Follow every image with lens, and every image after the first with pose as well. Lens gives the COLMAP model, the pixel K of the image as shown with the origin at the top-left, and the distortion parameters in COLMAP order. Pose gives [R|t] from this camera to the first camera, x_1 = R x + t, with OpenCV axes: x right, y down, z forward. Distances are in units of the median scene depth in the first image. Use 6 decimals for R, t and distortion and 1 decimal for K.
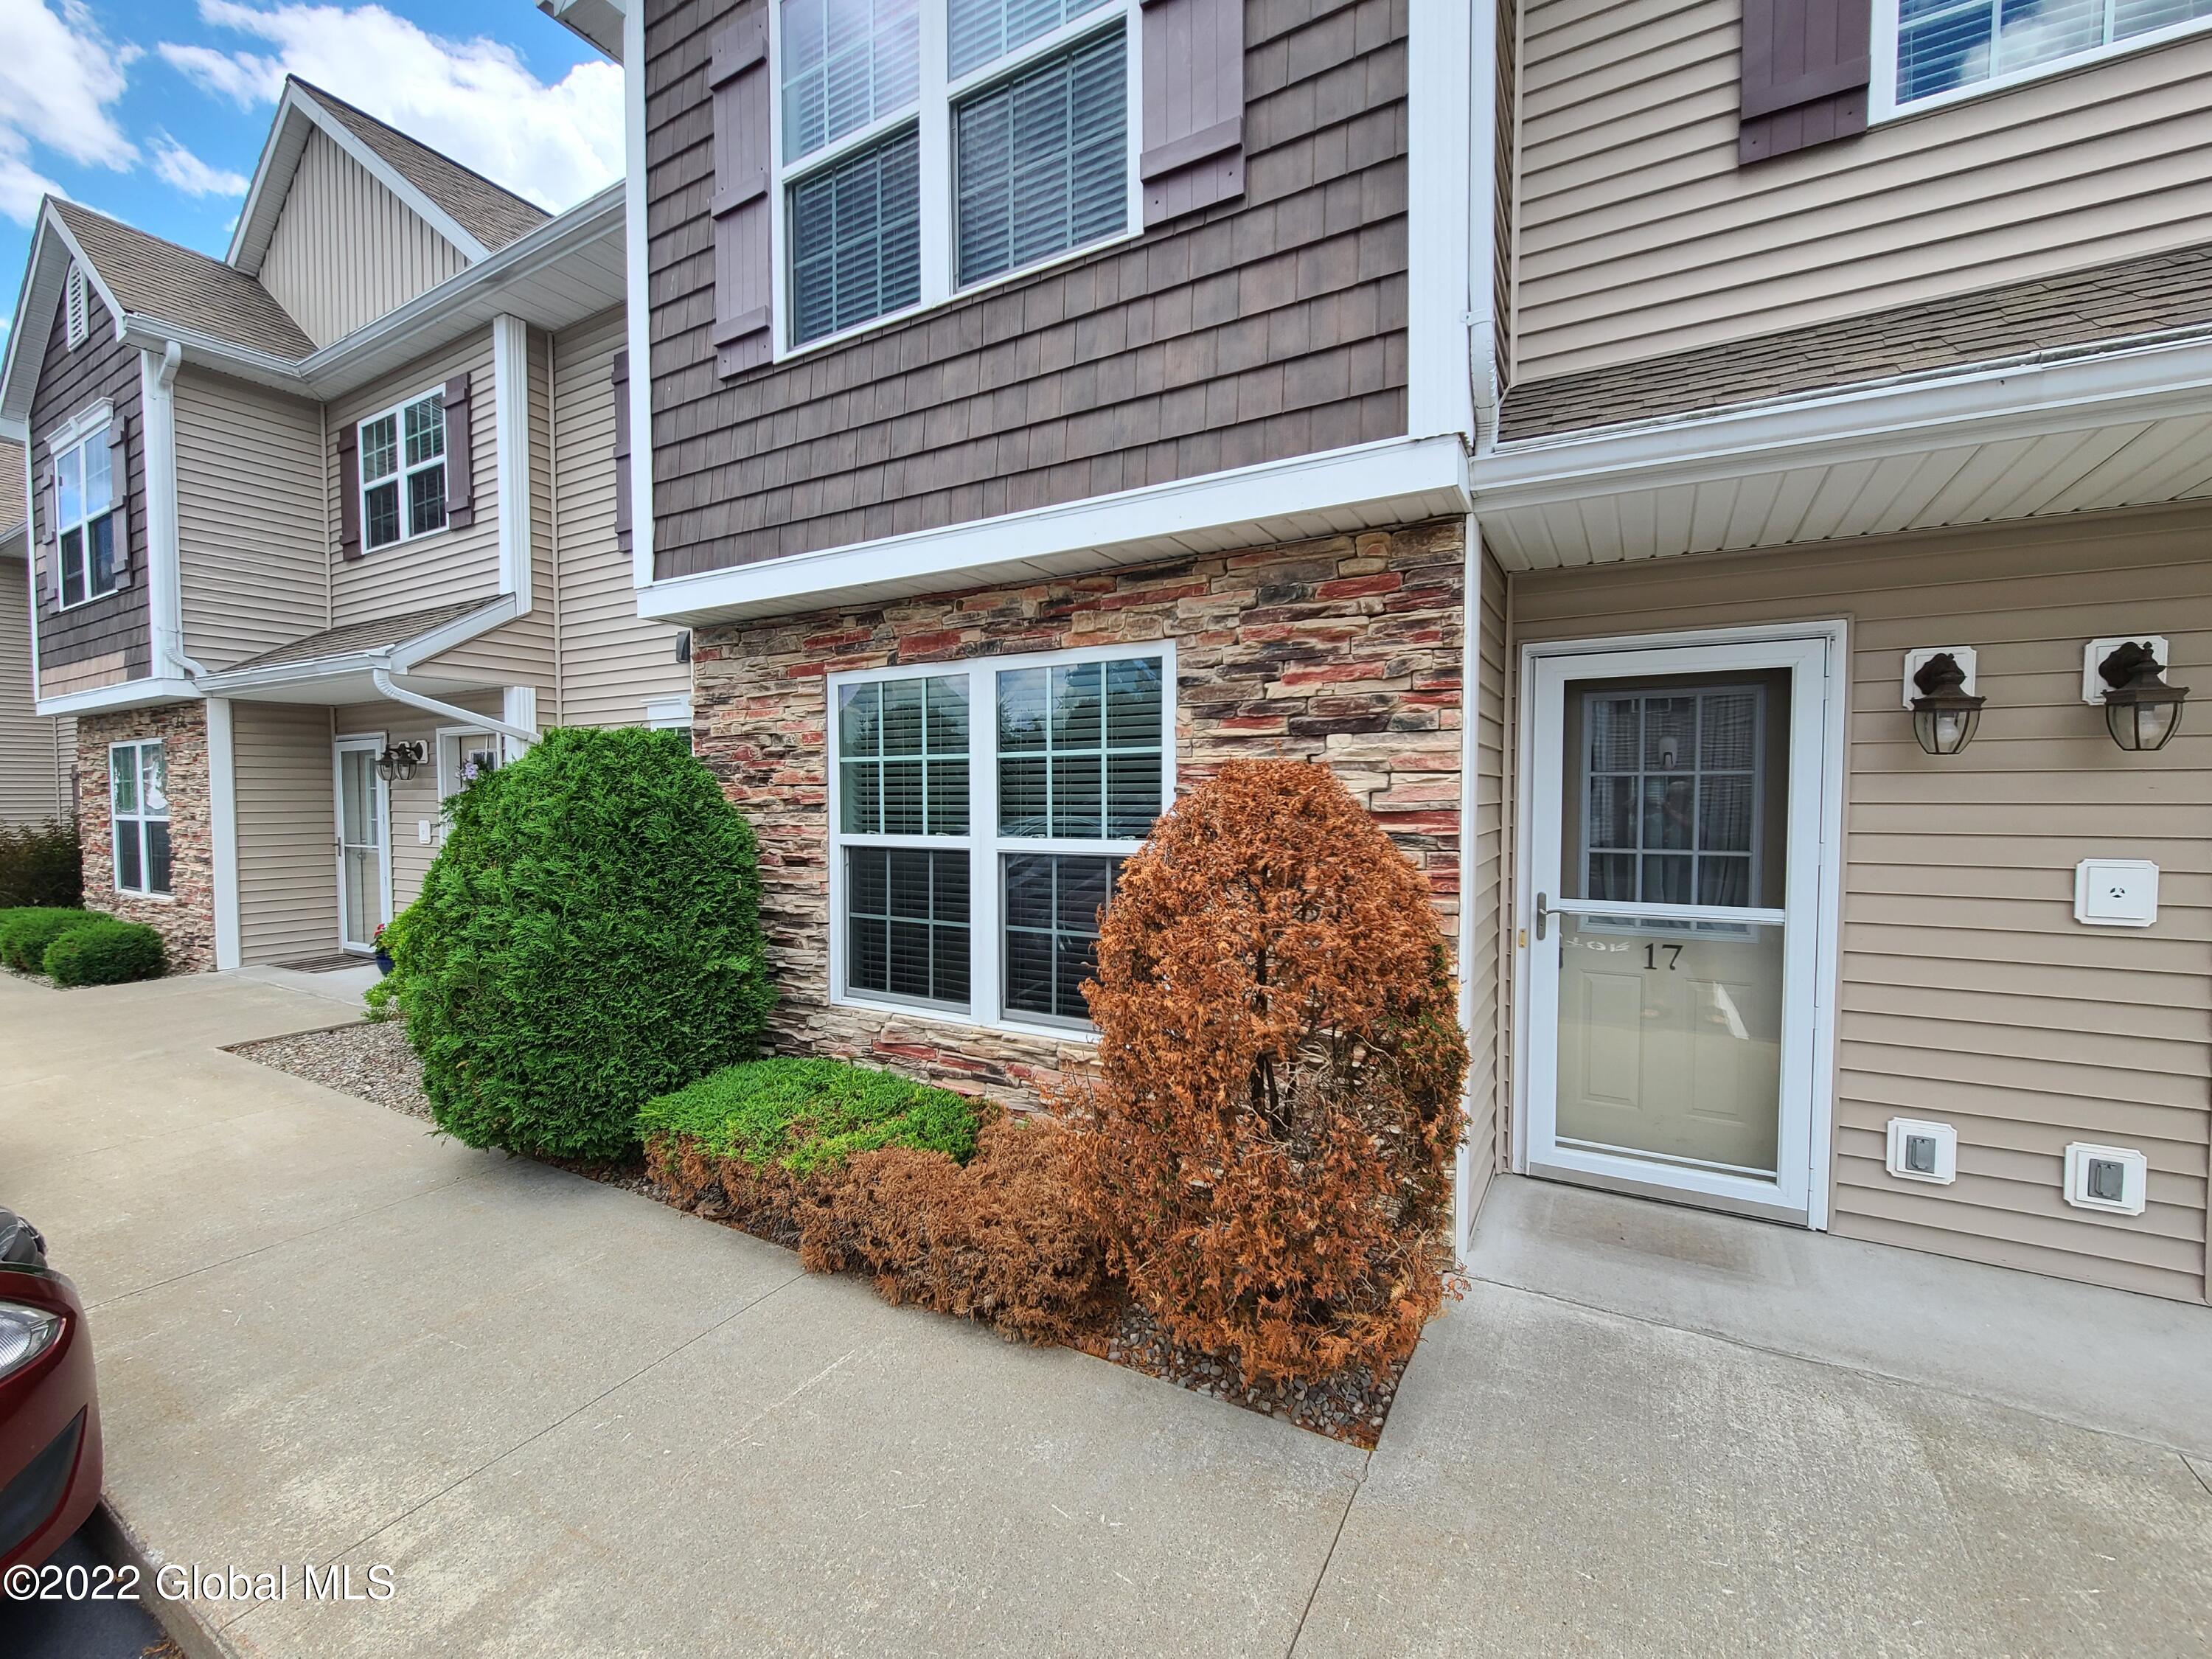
lens RADIAL K [[900.3, 0, 1122.6], [0, 900.3, 830.0], [0, 0, 1]] dist [-0.002216, -0.000348]
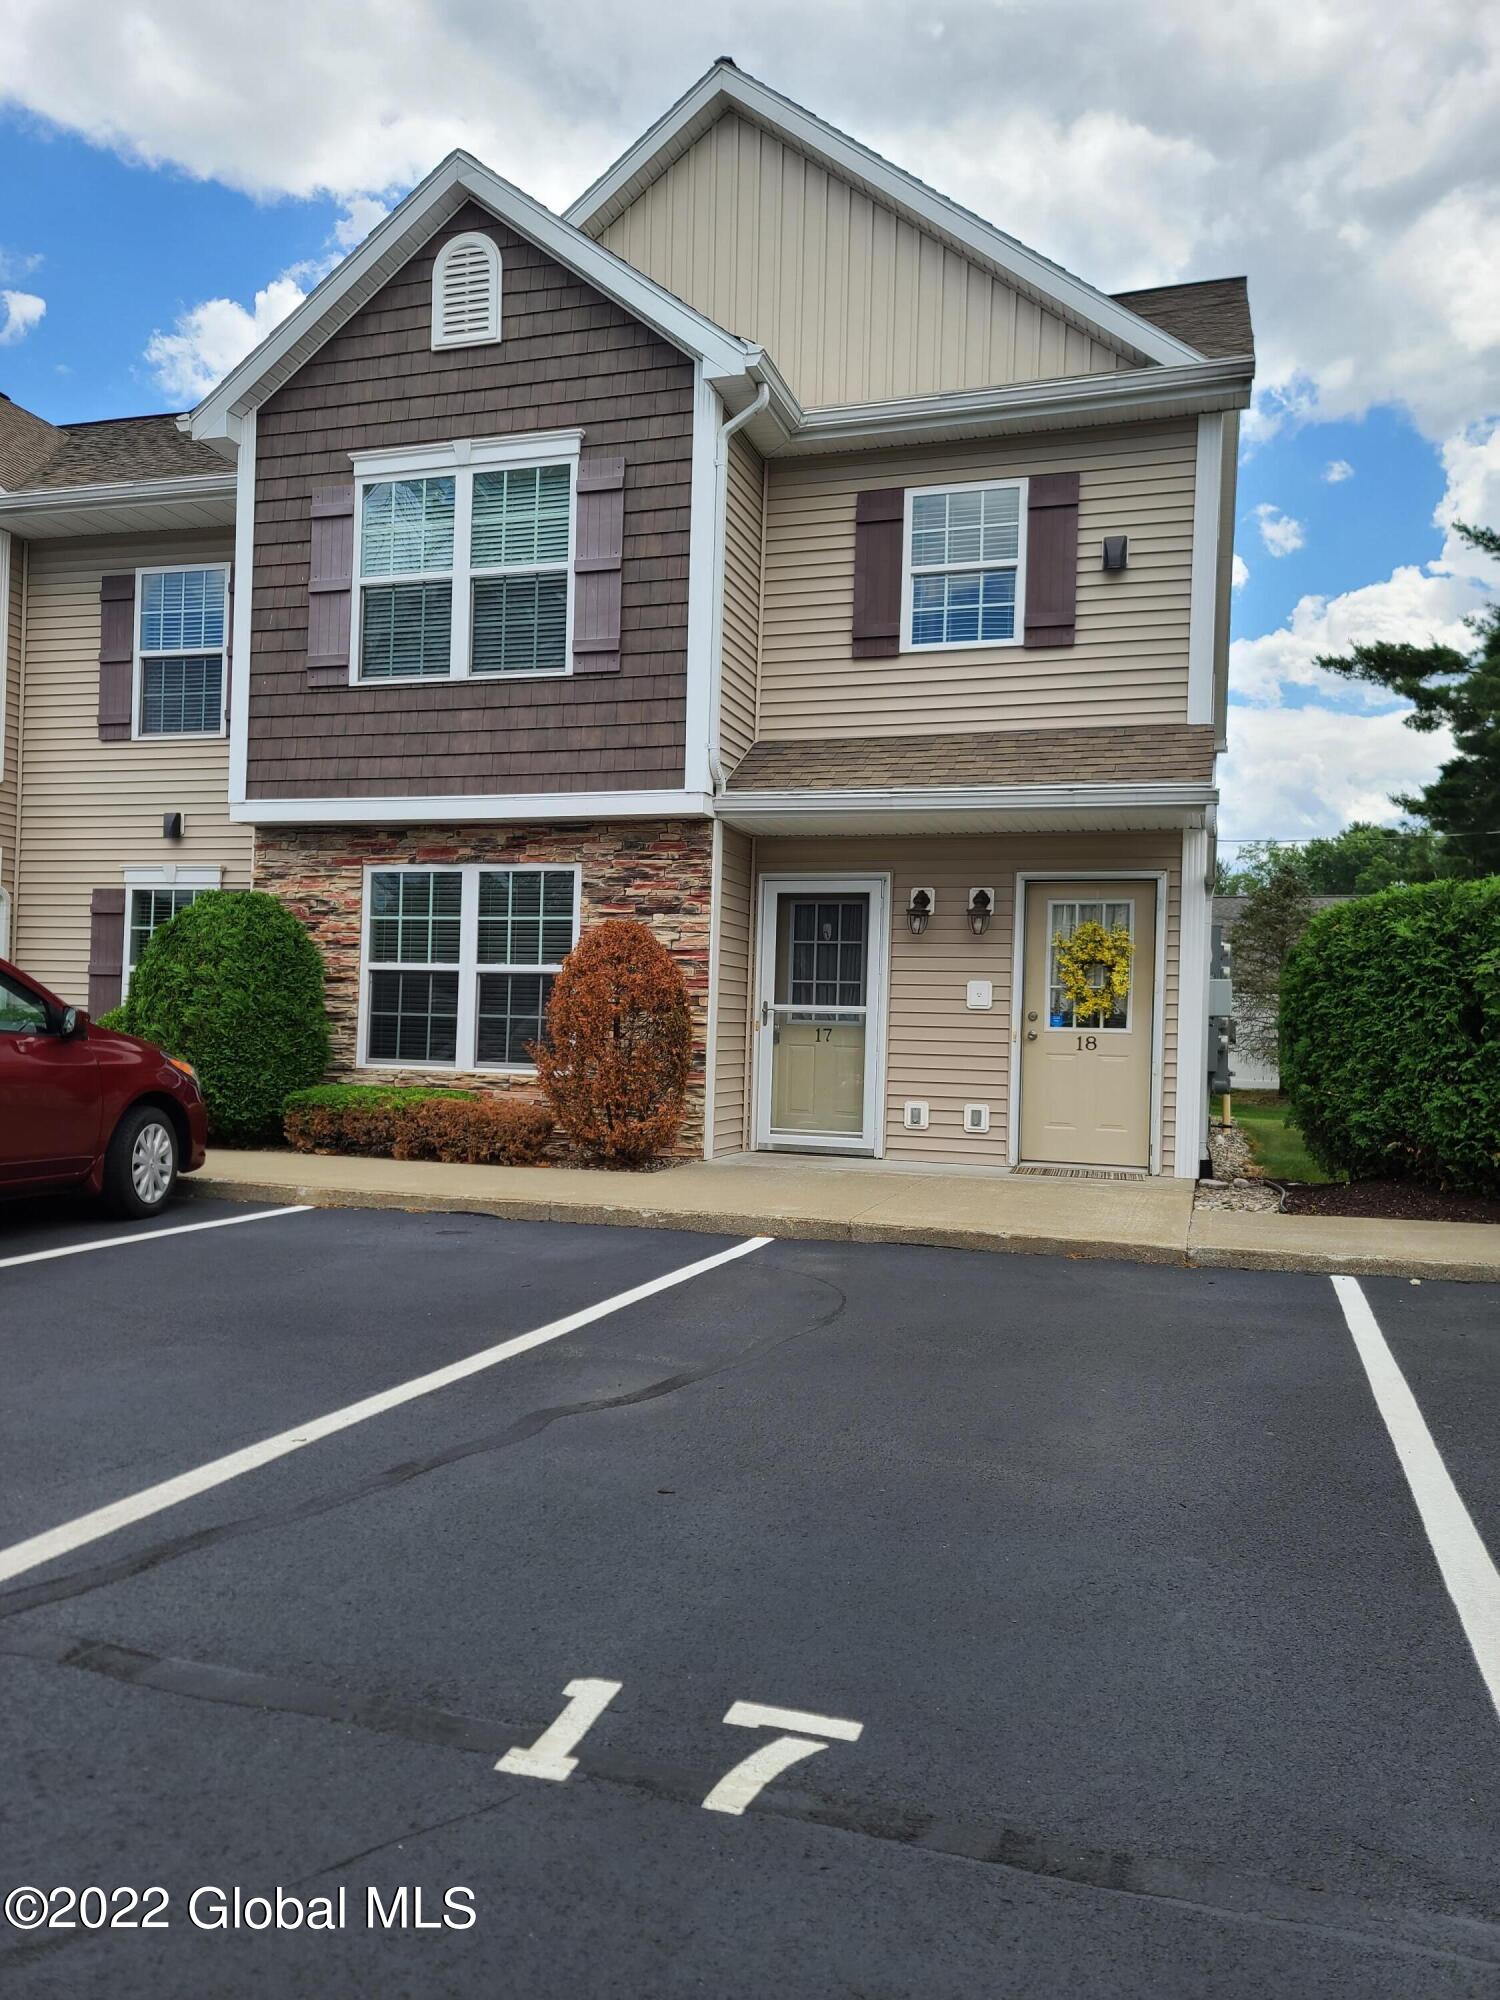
lens RADIAL K [[1318.1, 0, 735.5], [0, 1318.1, 1015.5], [0, 0, 1]] dist [0.051458, -0.056718]
pose [[0.977102, 0.030464, 0.210579, -0.202732], [-0.021933, 0.998846, -0.042730, 0.230328], [-0.211637, 0.037133, 0.976643, -1.816433]]
